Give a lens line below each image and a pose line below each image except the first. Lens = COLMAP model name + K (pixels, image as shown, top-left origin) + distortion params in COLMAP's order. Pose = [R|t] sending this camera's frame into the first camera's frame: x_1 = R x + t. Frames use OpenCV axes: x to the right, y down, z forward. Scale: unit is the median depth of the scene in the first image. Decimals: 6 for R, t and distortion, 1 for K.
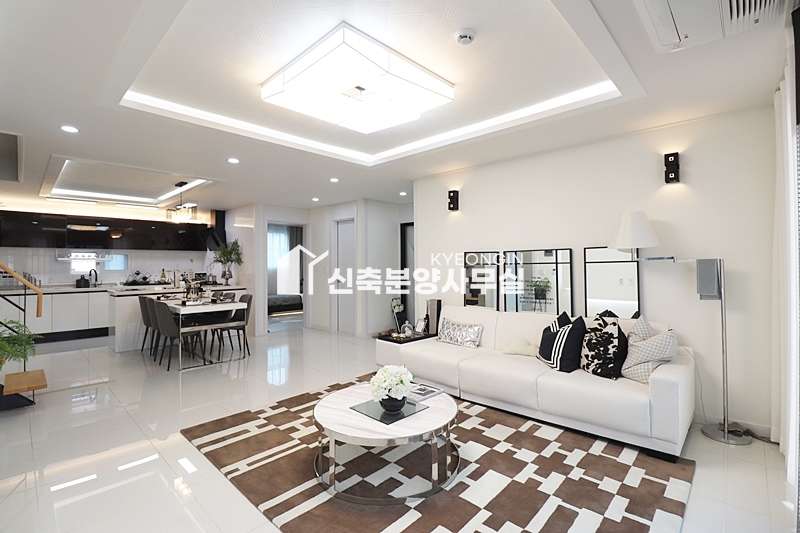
lens RADIAL K [[369.6, 0, 398.7], [0, 369.6, 263.0], [0, 0, 1]] dist [0.002596, 0.000108]
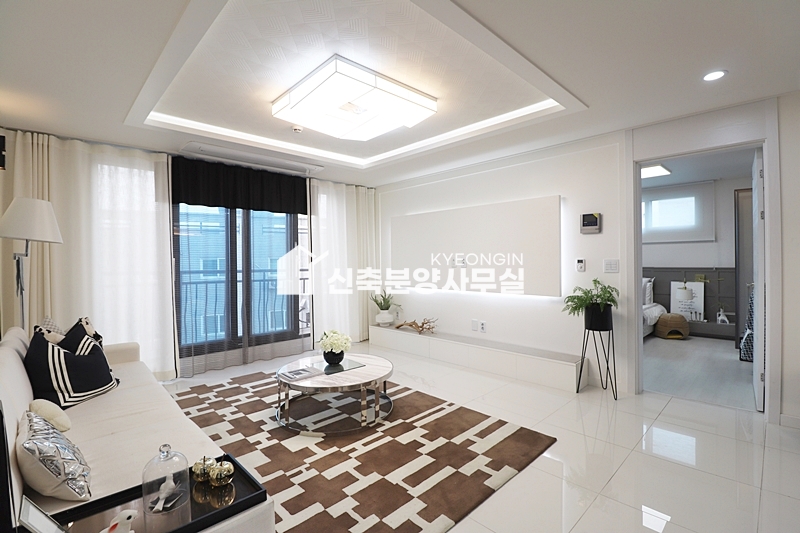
lens RADIAL K [[369.6, 0, 401.3], [0, 369.6, 263.8], [0, 0, 1]] dist [0.002596, 0.000108]
pose [[-0.999310, 0.014739, 0.034083, -0.300087], [0.014556, 0.999878, -0.005632, 0.035903], [-0.034161, -0.005132, -0.999403, 2.241149]]
